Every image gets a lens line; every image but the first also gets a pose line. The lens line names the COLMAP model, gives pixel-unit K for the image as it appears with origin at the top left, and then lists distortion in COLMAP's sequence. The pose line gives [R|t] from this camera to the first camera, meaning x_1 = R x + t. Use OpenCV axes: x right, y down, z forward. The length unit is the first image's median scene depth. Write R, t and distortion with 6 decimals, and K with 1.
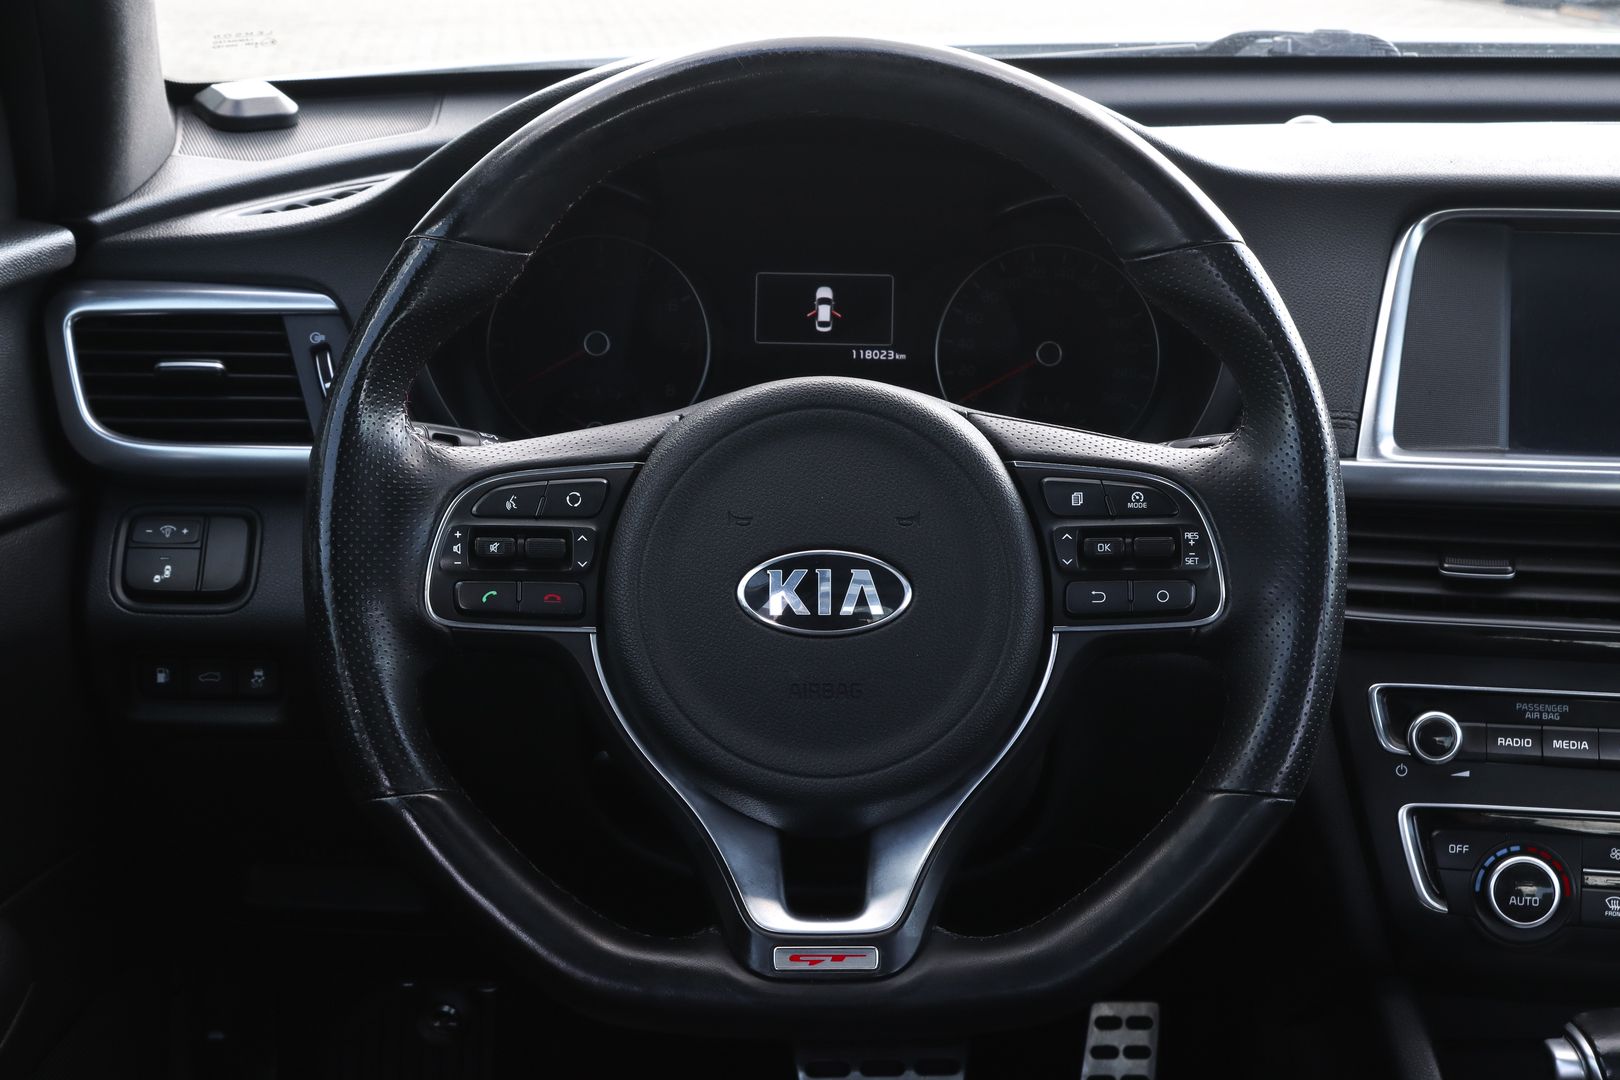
lens RADIAL K [[2721.6, 0, 881.7], [0, 2721.6, 535.1], [0, 0, 1]] dist [-0.018881, 0.000000]
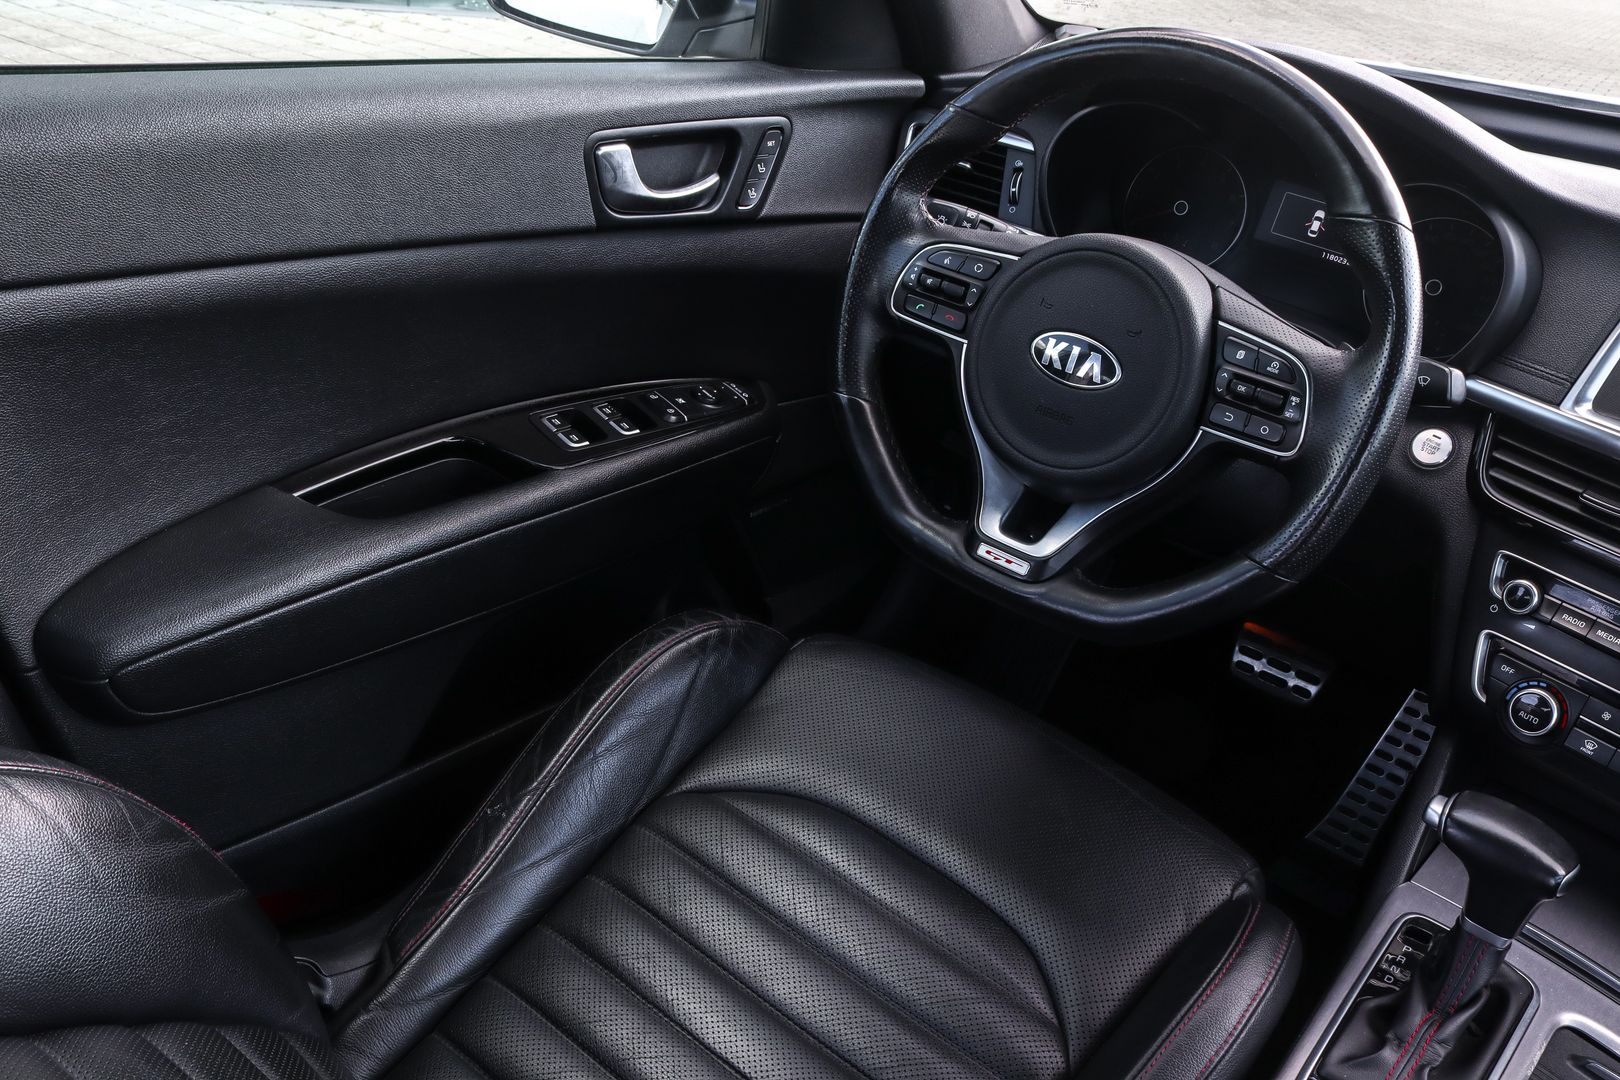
lens RADIAL K [[1349.3, 0, 793.8], [0, 1349.3, 543.1], [0, 0, 1]] dist [-0.145267, 0.096326]
pose [[0.756907, 0.374602, -0.535505, 0.326827], [-0.261006, 0.924502, 0.277799, -0.057803], [0.599139, -0.070498, 0.797535, 0.219244]]
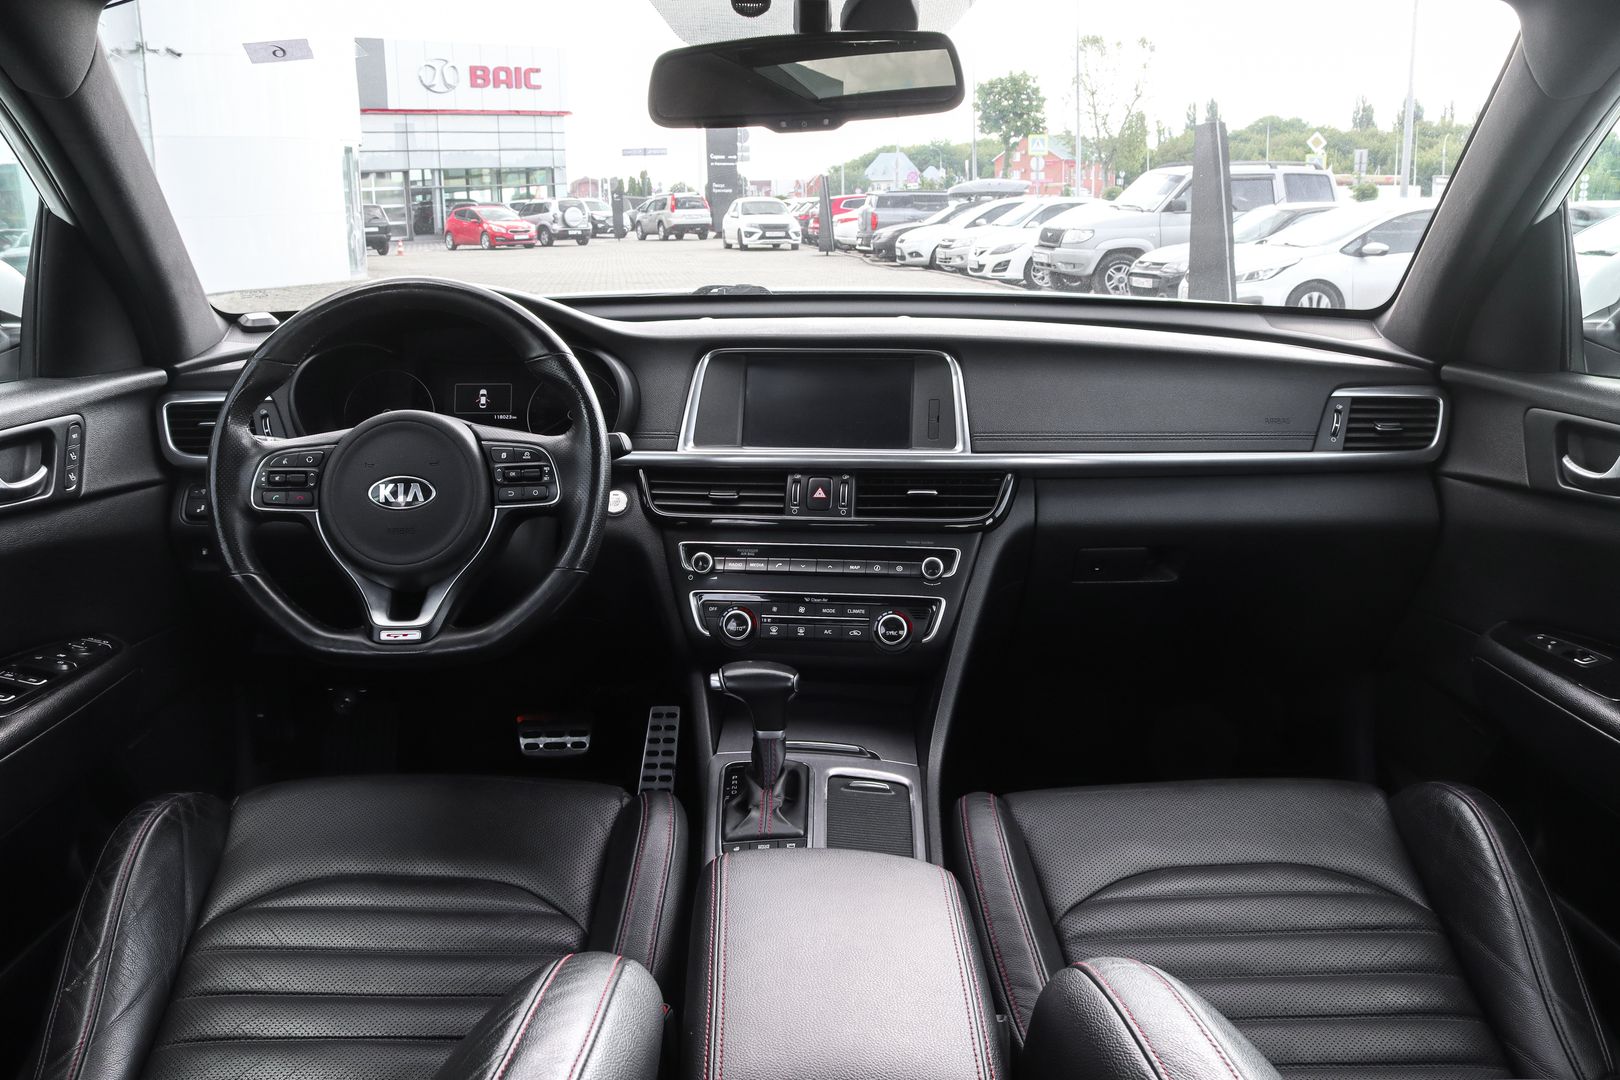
lens RADIAL K [[1349.3, 0, 803.9], [0, 1349.3, 530.0], [0, 0, 1]] dist [-0.145267, 0.096326]
pose [[0.999597, -0.016140, 0.023344, 0.318581], [0.016685, 0.999588, -0.023336, 0.089198], [-0.022957, 0.023716, 0.999455, -0.249266]]
